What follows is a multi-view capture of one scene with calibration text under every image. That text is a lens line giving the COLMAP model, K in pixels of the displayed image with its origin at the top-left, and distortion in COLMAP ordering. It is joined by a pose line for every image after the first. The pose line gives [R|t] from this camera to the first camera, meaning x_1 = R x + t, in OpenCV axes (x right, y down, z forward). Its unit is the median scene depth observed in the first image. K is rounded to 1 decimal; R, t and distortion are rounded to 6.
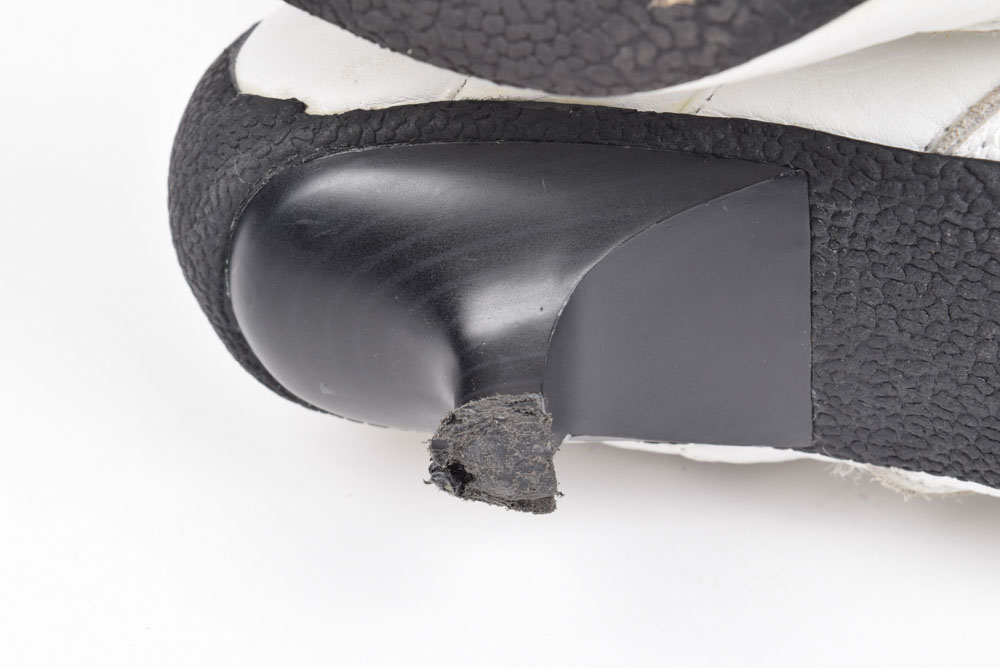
lens RADIAL K [[2364.0, 0, 501.2], [0, 2364.0, 333.6], [0, 0, 1]] dist [0.139026, 0.000000]
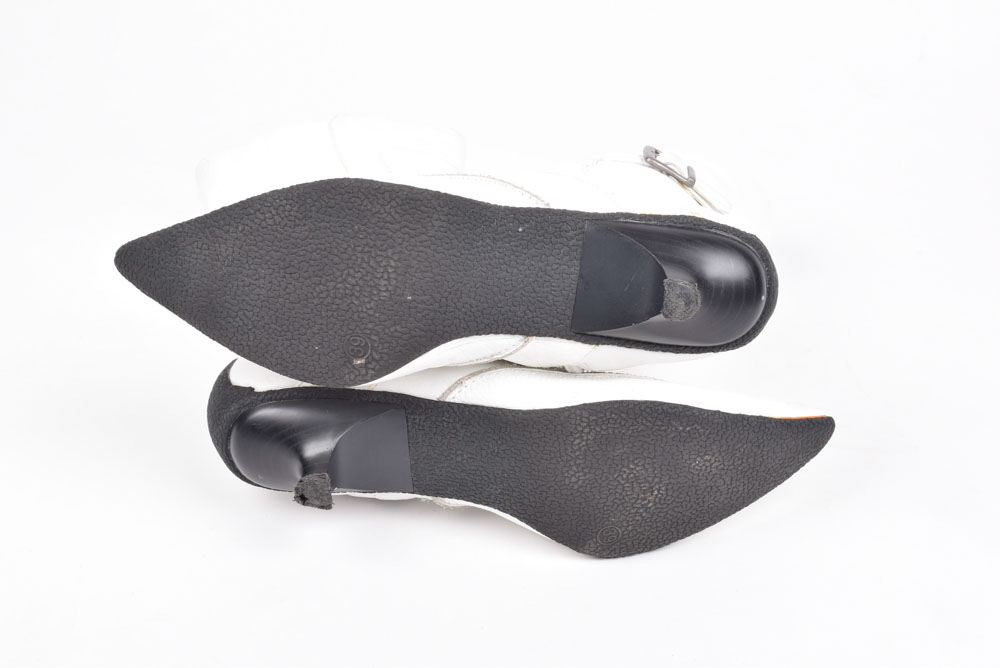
lens RADIAL K [[1643.0, 0, 499.3], [0, 1643.0, 331.8], [0, 0, 1]] dist [0.029363, 0.000000]
pose [[0.994308, -0.013666, 0.105667, 0.015679], [0.025015, 0.993962, -0.106833, 0.080087], [-0.103569, 0.108868, 0.988646, -1.351313]]
